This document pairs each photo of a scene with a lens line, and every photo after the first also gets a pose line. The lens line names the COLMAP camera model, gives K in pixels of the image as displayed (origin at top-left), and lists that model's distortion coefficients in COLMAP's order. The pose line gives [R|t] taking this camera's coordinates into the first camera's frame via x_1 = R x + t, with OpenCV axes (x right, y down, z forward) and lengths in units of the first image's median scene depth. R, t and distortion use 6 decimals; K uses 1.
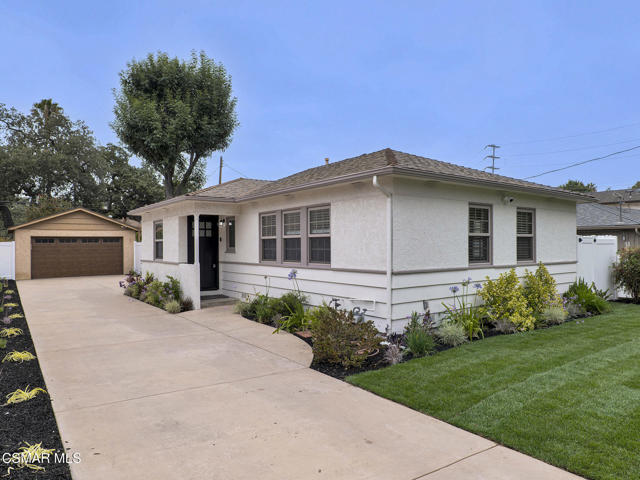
lens RADIAL K [[433.8, 0, 319.9], [0, 433.8, 242.1], [0, 0, 1]] dist [0.013194, -0.001578]
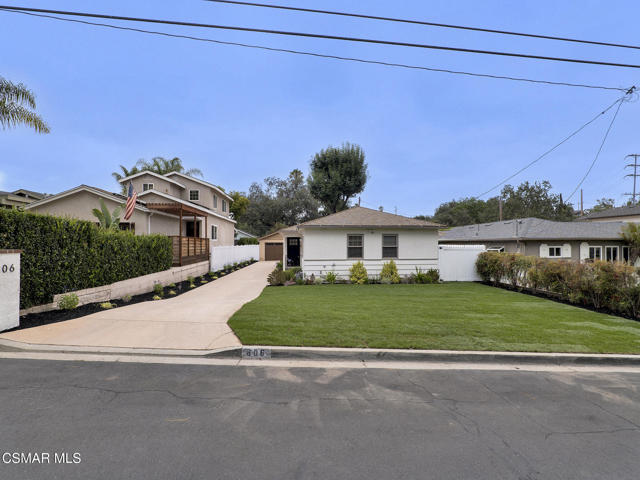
lens RADIAL K [[302.7, 0, 317.3], [0, 302.7, 241.4], [0, 0, 1]] dist [-0.013784, 0.001619]
pose [[0.849726, -0.002527, -0.527219, 0.396872], [0.002891, 0.999996, -0.000134, -0.016495], [0.527217, -0.001410, 0.849730, -0.219064]]
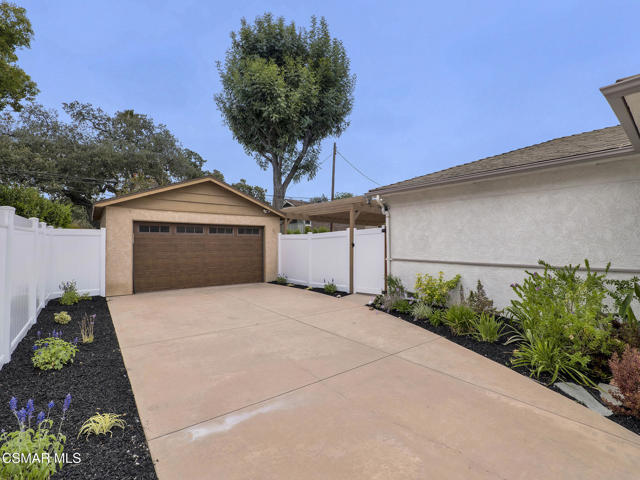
lens RADIAL K [[302.7, 0, 324.5], [0, 302.7, 242.9], [0, 0, 1]] dist [-0.013784, 0.001619]
pose [[0.999263, 0.009800, 0.037109, -0.375500], [-0.009916, 0.999947, 0.002938, 0.011774], [-0.037079, -0.003304, 0.999307, 0.524513]]
